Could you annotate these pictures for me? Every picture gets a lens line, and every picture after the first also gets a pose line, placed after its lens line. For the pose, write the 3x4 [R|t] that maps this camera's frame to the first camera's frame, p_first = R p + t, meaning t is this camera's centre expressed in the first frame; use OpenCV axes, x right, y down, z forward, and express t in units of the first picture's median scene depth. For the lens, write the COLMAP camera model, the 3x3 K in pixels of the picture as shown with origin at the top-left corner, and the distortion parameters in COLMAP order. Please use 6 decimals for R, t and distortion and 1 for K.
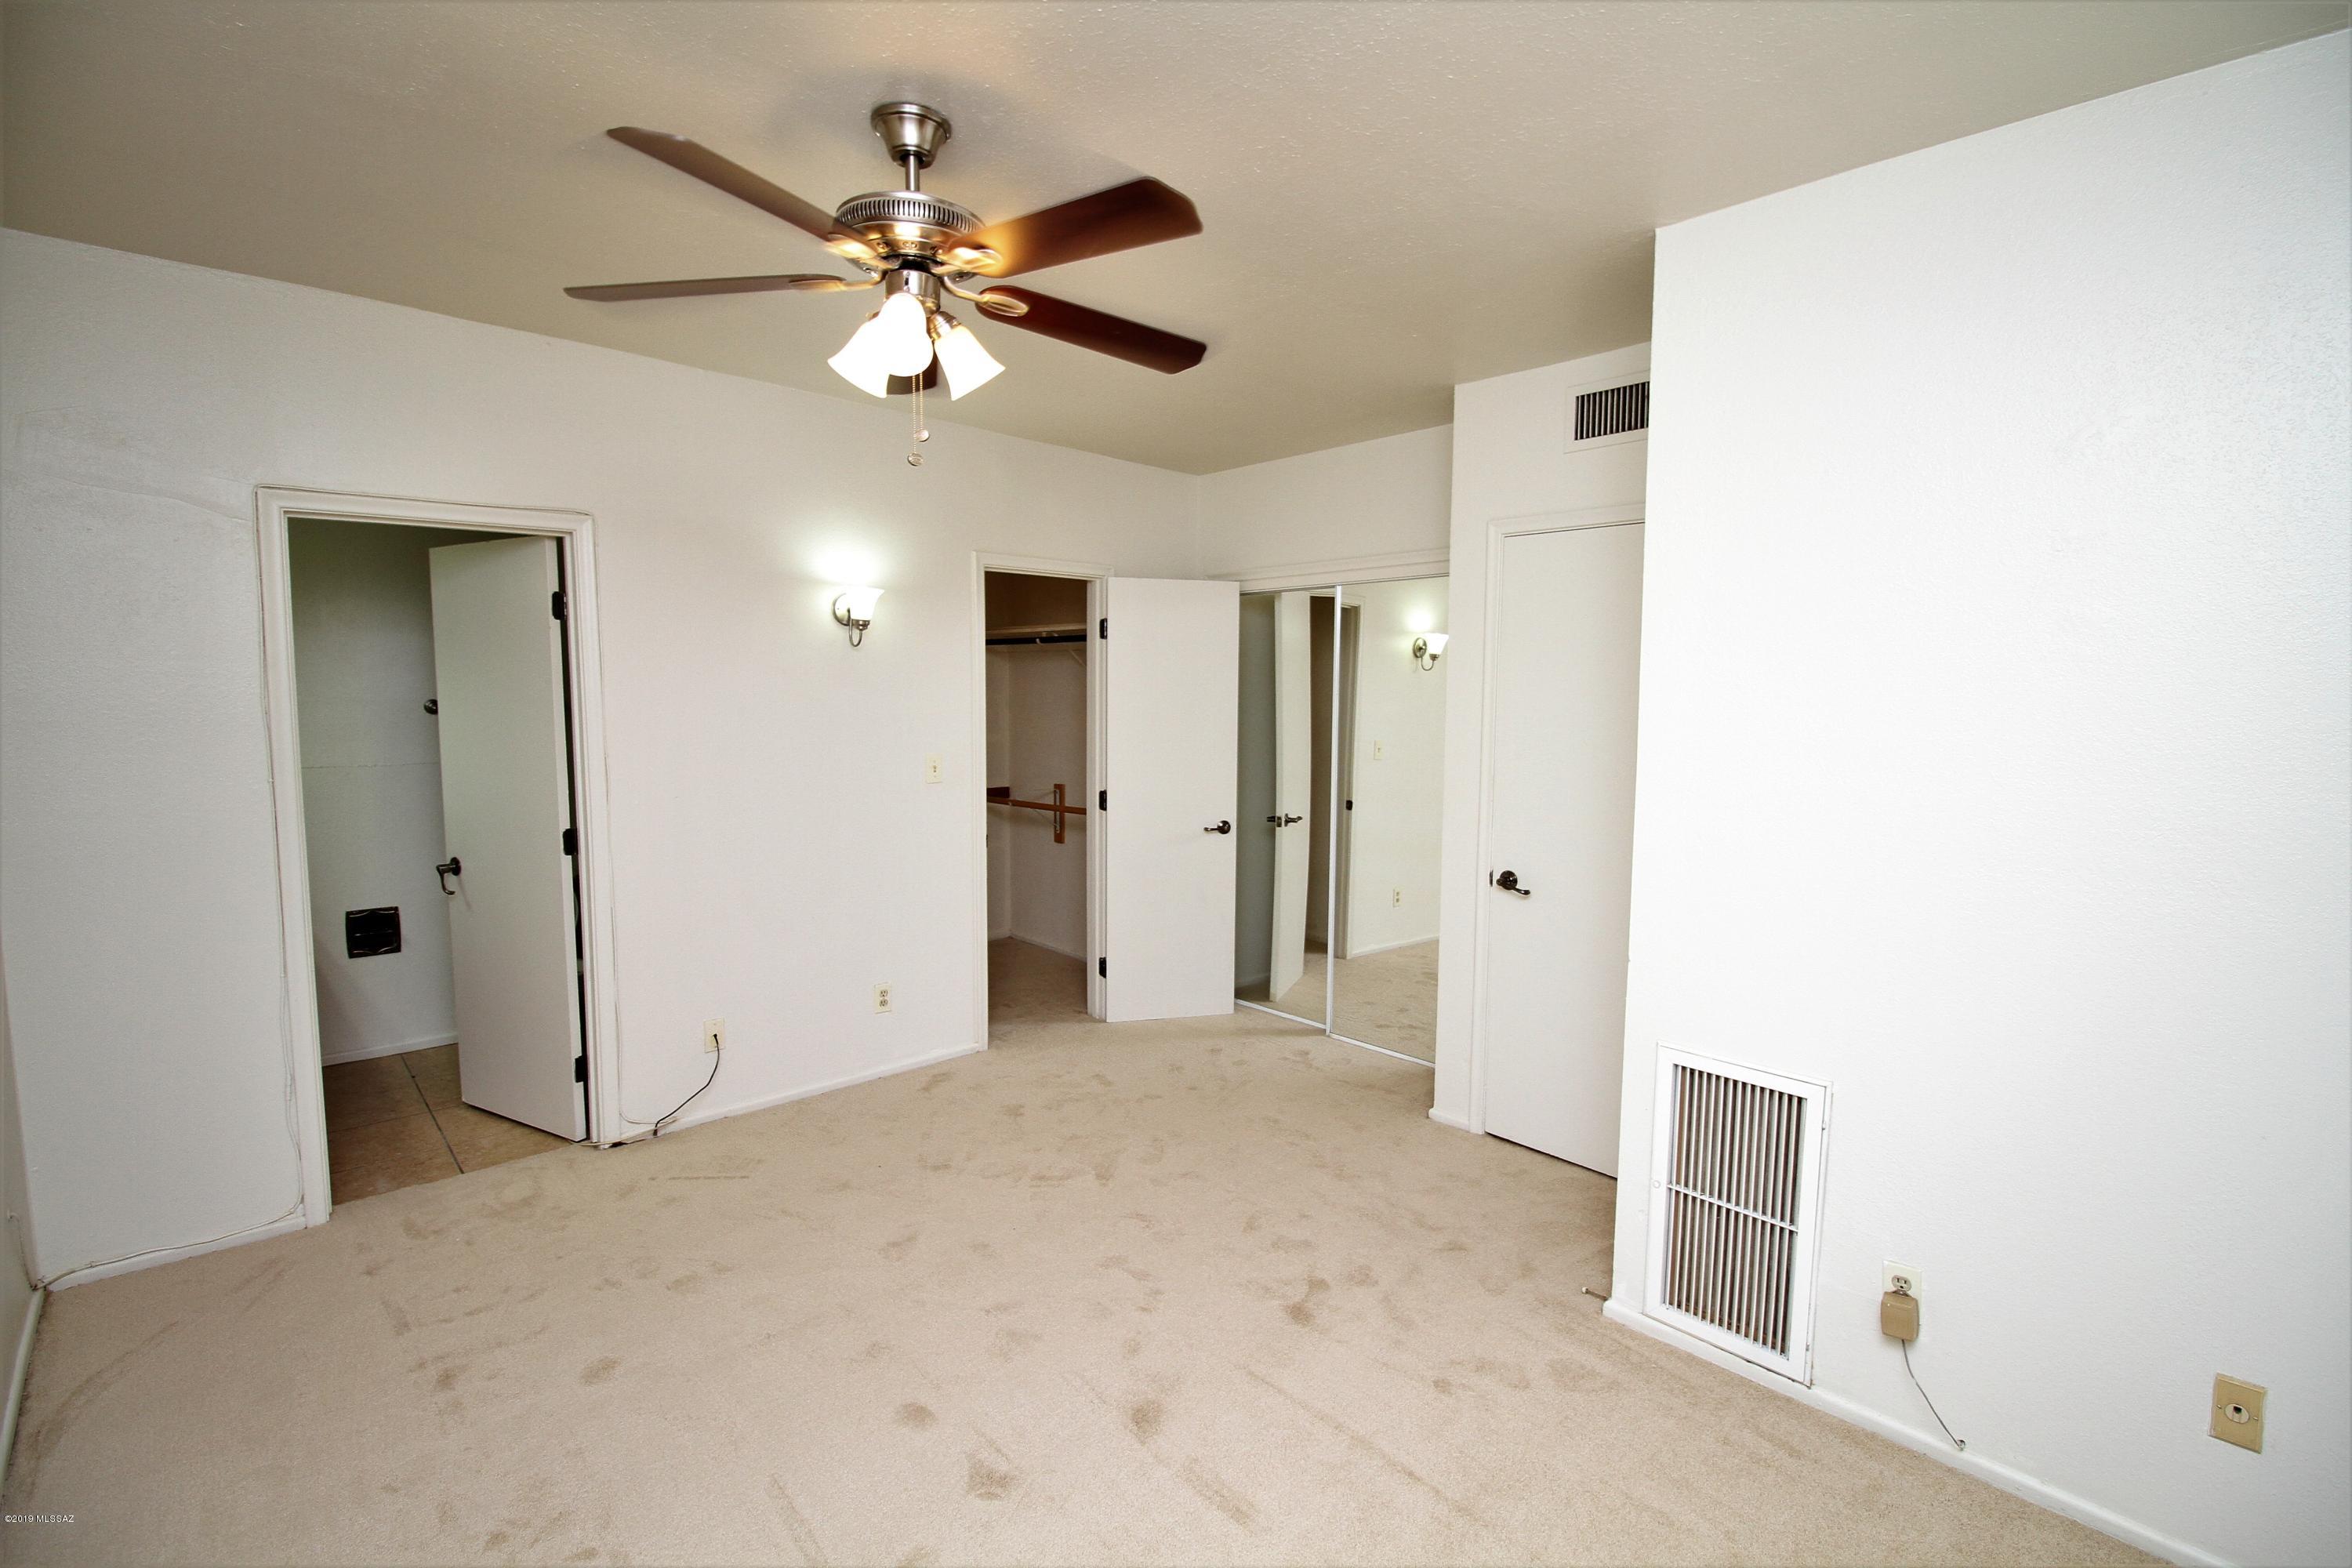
lens RADIAL K [[1083.5, 0, 1190.2], [0, 1083.5, 770.8], [0, 0, 1]] dist [-0.005415, -0.010517]
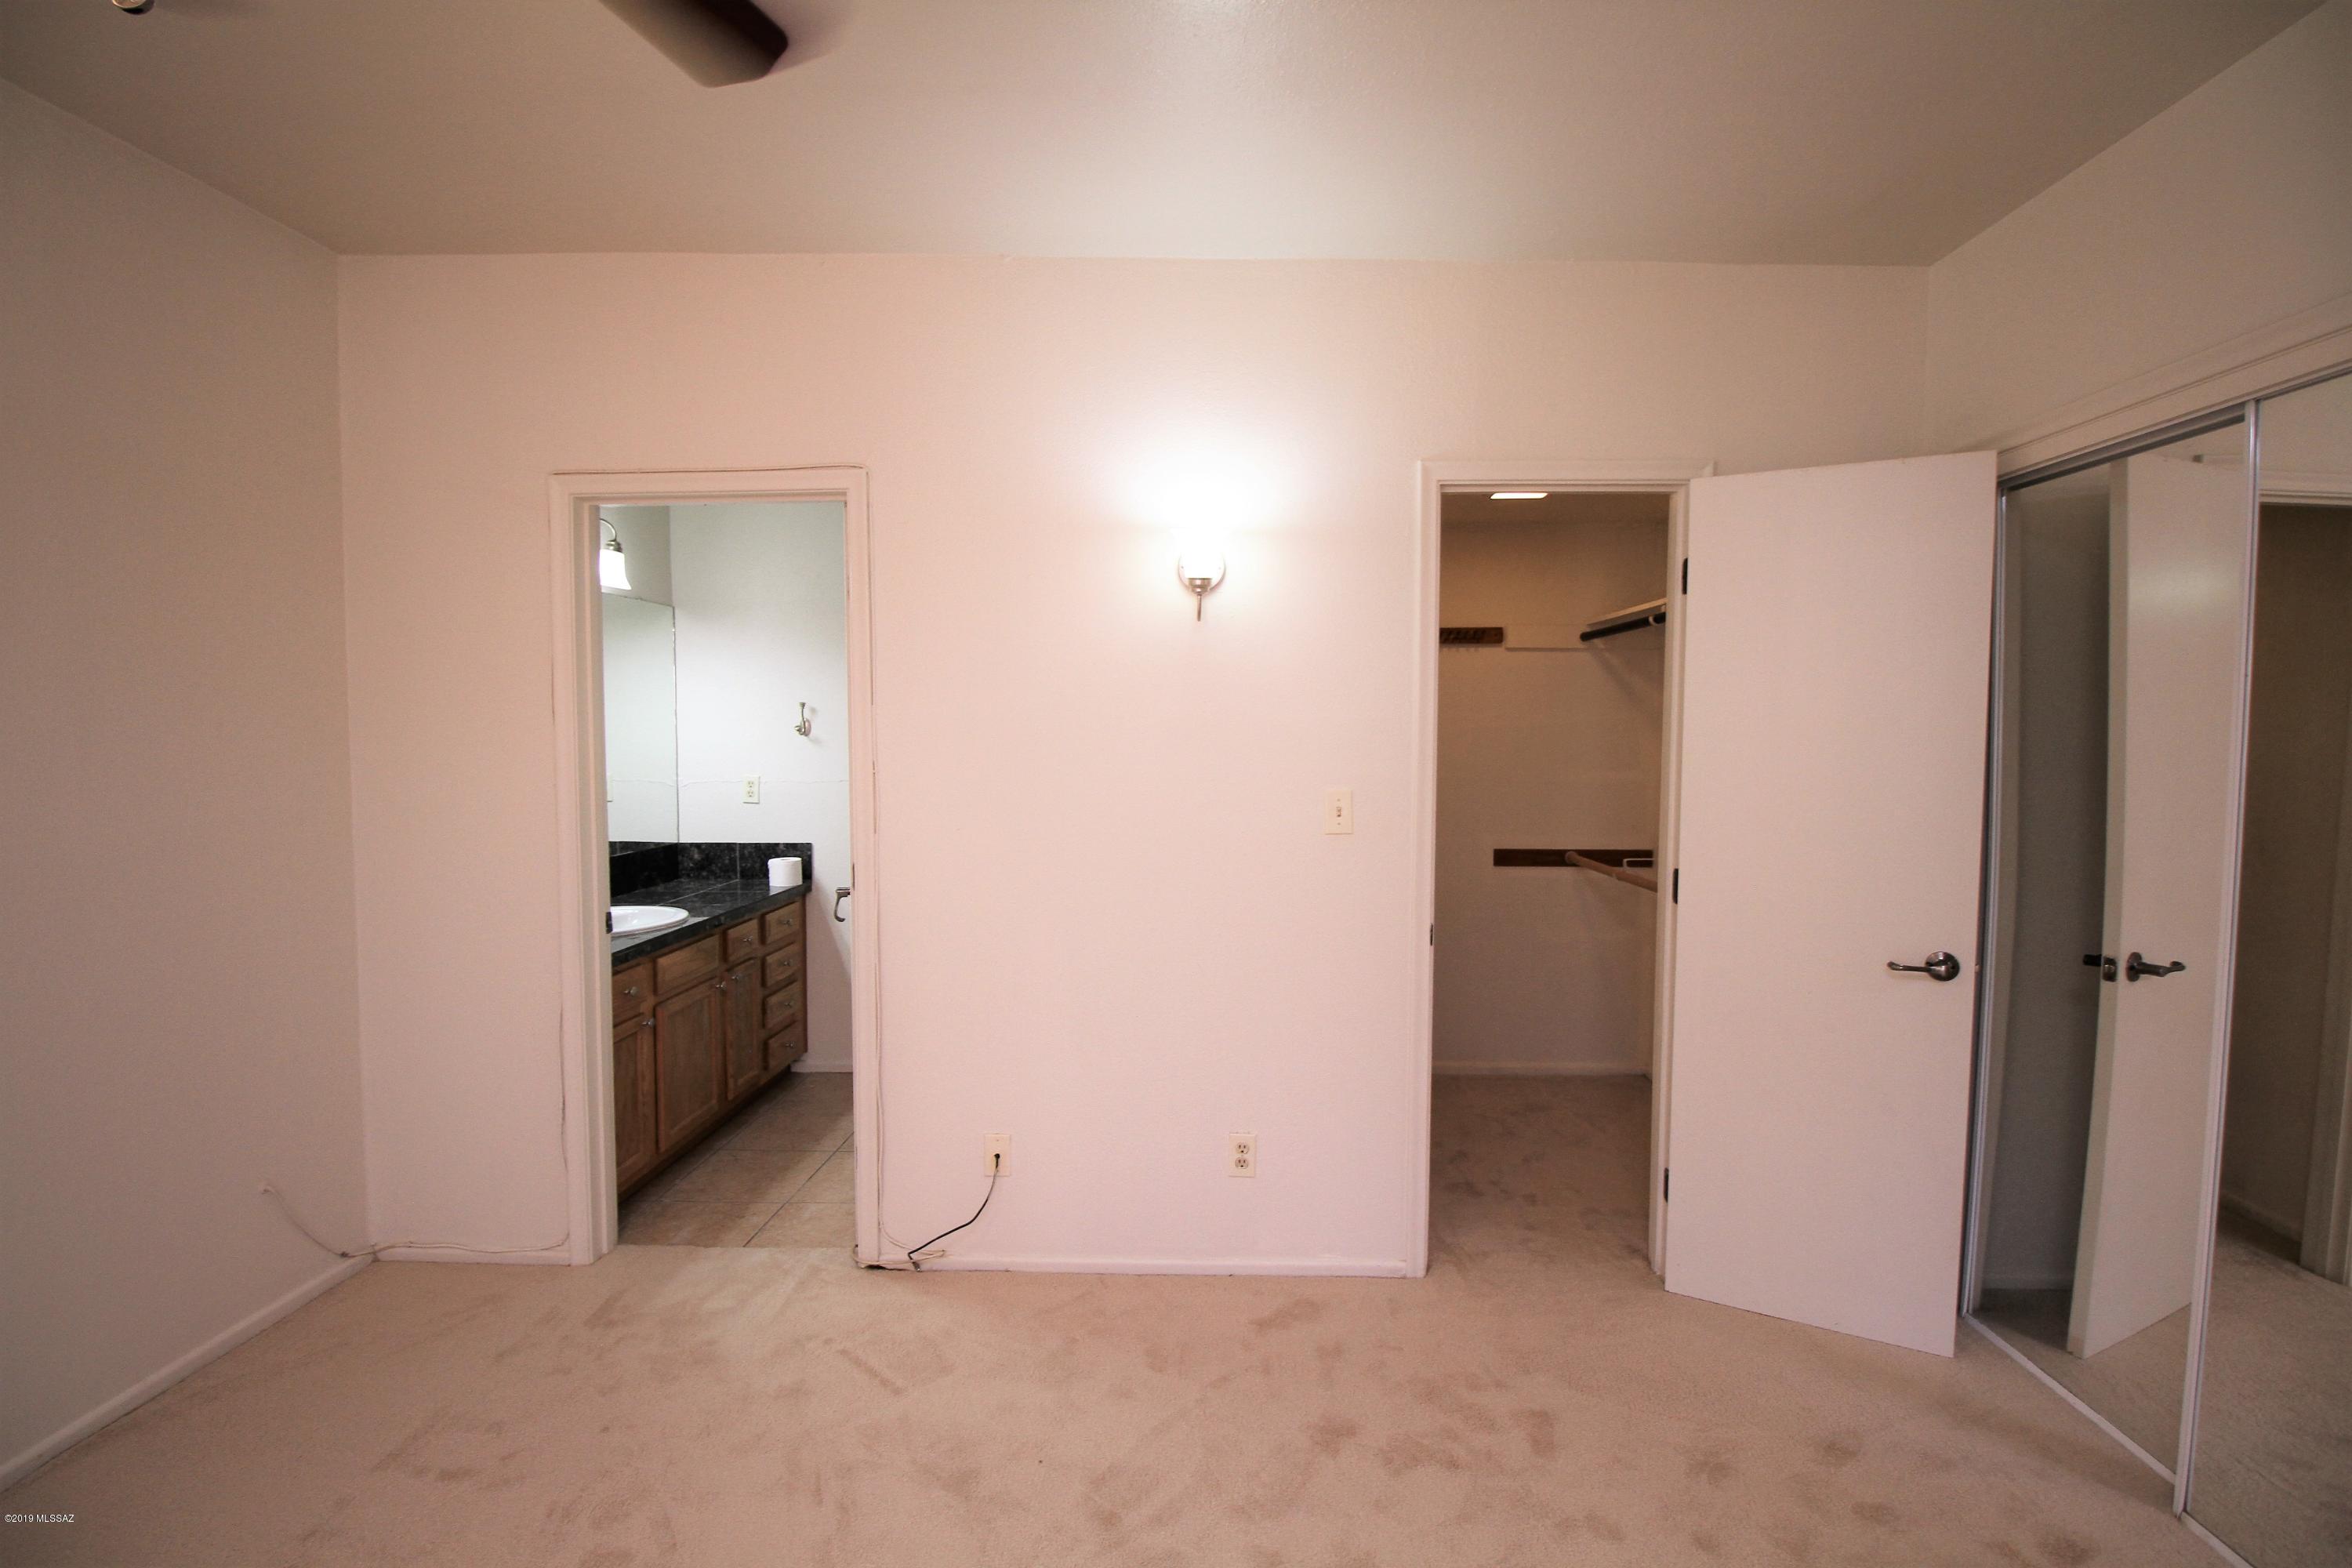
lens RADIAL K [[1083.5, 0, 1174.7], [0, 1083.5, 781.1], [0, 0, 1]] dist [-0.005415, -0.010517]
pose [[0.716362, 0.032804, -0.696957, 0.138839], [-0.052187, 0.998615, -0.006638, -0.011034], [0.695774, 0.041127, 0.717082, 0.488410]]
